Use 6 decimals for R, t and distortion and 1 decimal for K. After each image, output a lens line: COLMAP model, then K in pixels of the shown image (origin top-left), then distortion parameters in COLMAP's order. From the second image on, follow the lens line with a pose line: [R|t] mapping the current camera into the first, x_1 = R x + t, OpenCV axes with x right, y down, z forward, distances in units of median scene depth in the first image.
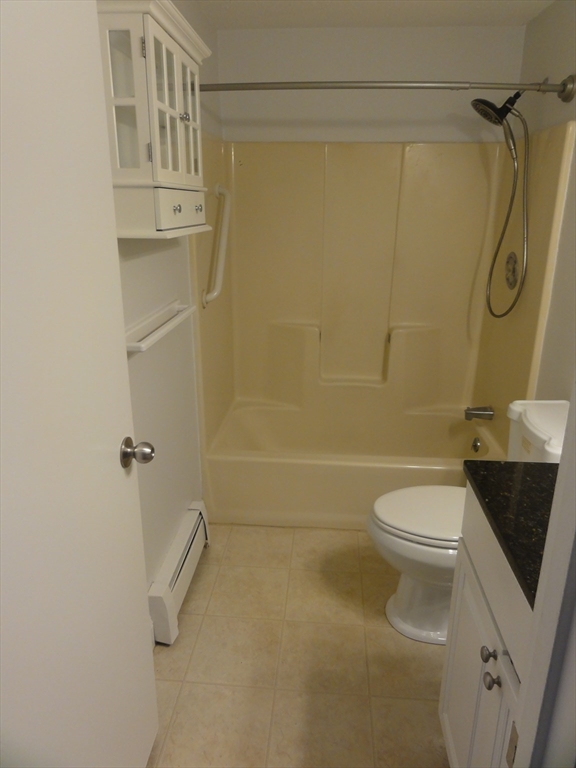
lens RADIAL K [[542.0, 0, 286.7], [0, 542.0, 382.8], [0, 0, 1]] dist [-0.004125, 0.003494]
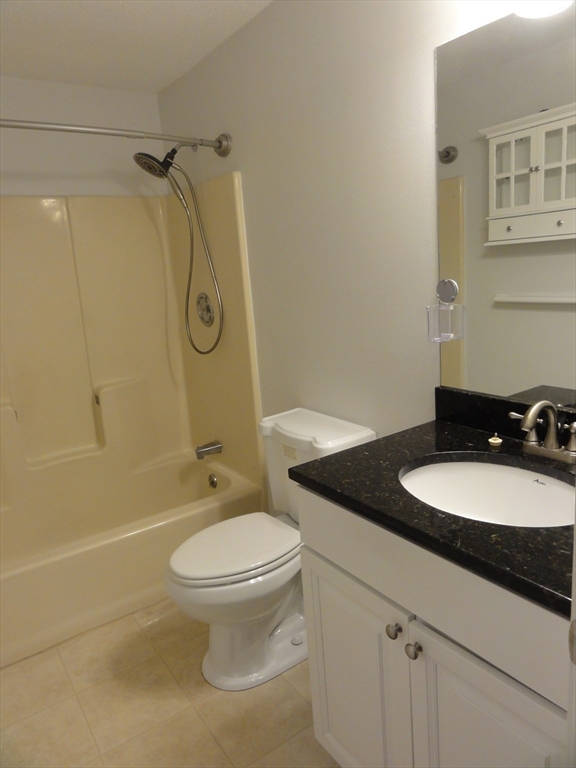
lens RADIAL K [[542.0, 0, 286.7], [0, 542.0, 382.8], [0, 0, 1]] dist [-0.004125, 0.003494]
pose [[0.775107, -0.199039, 0.599661, -0.129878], [0.273224, 0.961347, -0.034072, 0.011830], [-0.569700, 0.190251, 0.799529, 0.085649]]
